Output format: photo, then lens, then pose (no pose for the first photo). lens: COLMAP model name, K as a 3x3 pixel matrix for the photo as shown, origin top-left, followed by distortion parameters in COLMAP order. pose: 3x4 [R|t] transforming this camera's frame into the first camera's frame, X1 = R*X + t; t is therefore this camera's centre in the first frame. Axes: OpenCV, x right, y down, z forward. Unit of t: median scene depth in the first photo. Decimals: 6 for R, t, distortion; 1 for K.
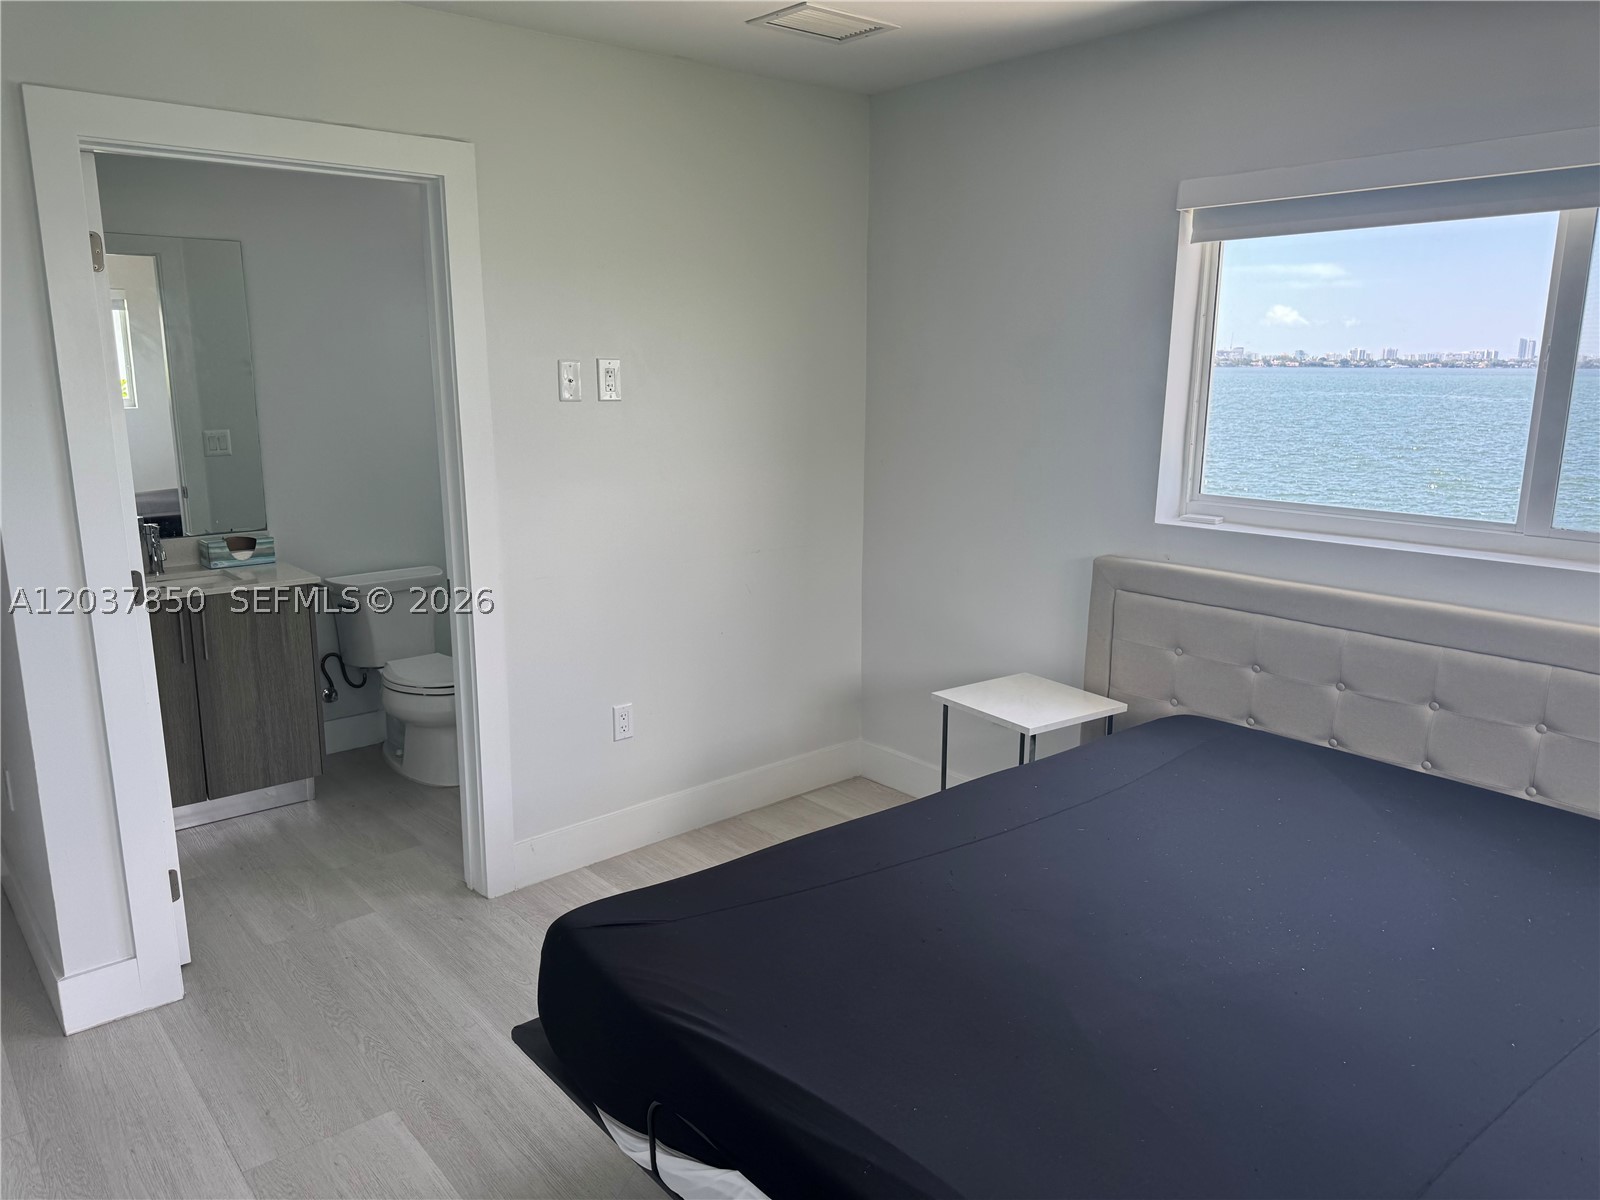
lens RADIAL K [[1140.5, 0, 796.3], [0, 1140.5, 602.7], [0, 0, 1]] dist [0.002096, 0.004757]
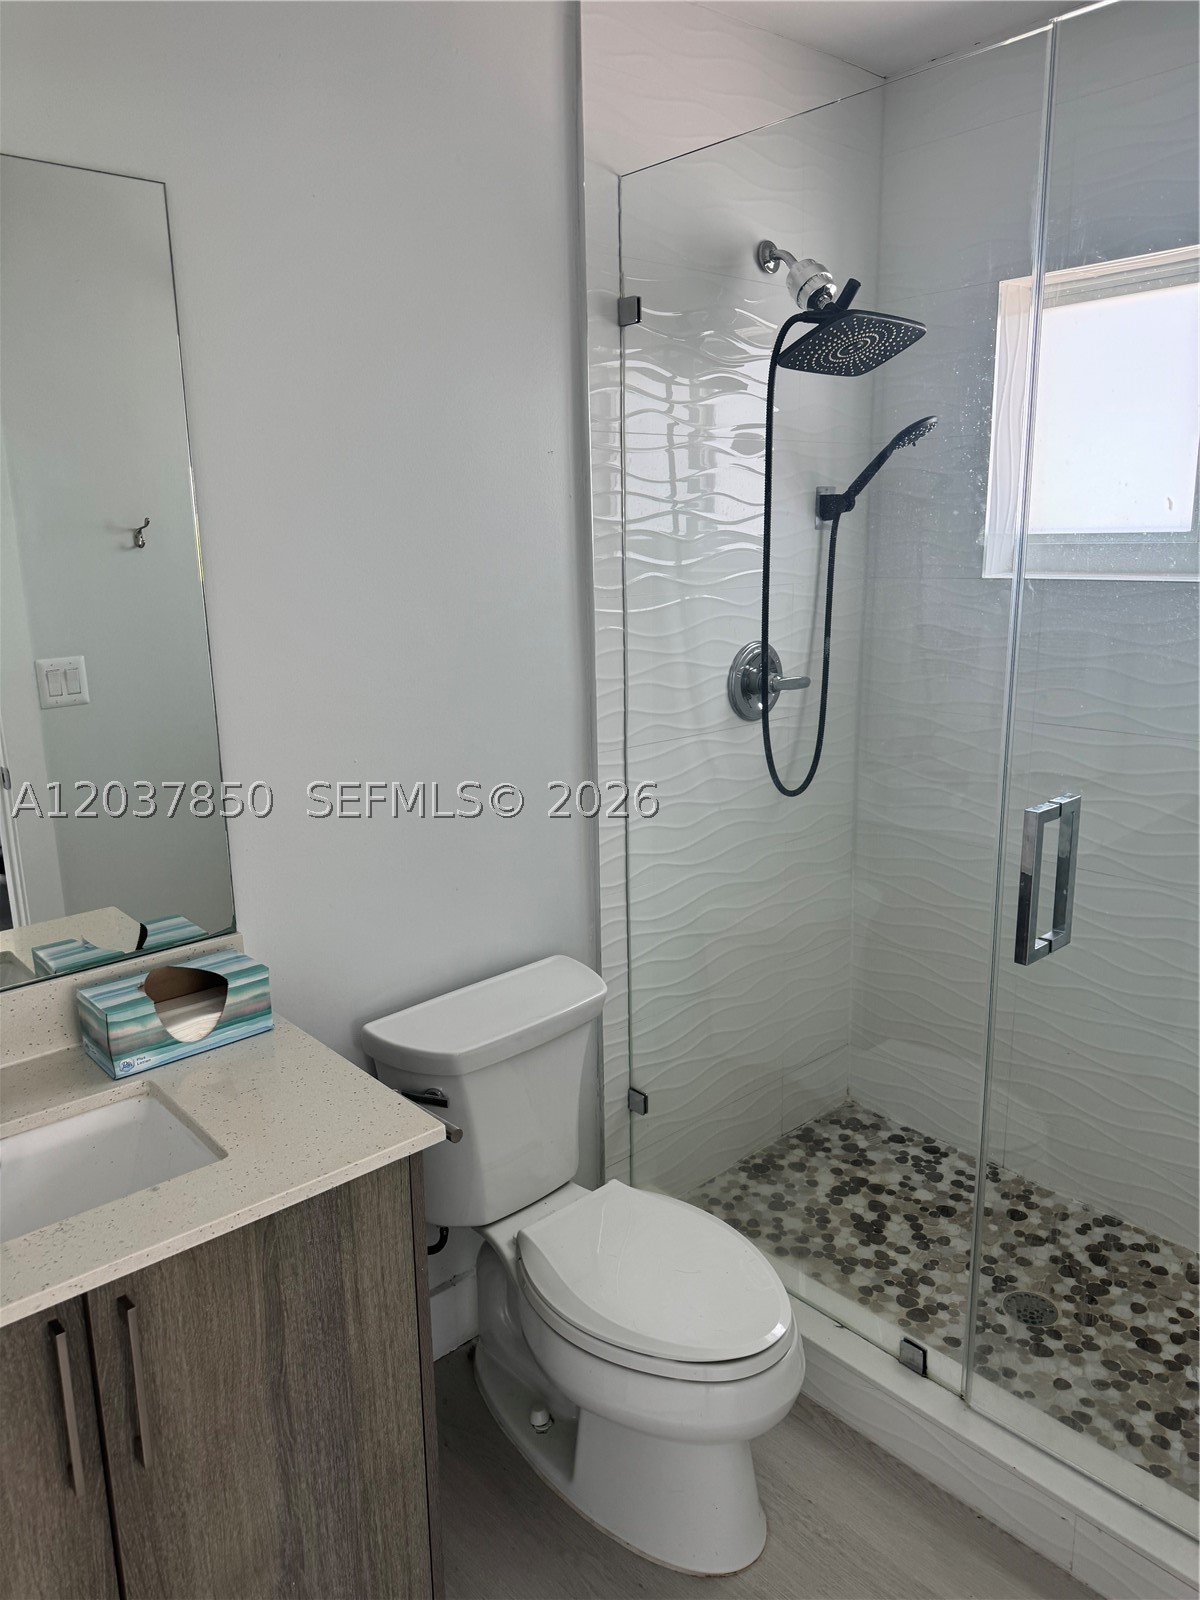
lens RADIAL K [[1110.2, 0, 598.8], [0, 1110.2, 795.5], [0, 0, 1]] dist [-0.001915, -0.021143]
pose [[0.999581, -0.018787, 0.022000, -0.362931], [0.018437, 0.999702, 0.015979, -0.121995], [-0.022294, -0.015567, 0.999630, 0.641922]]
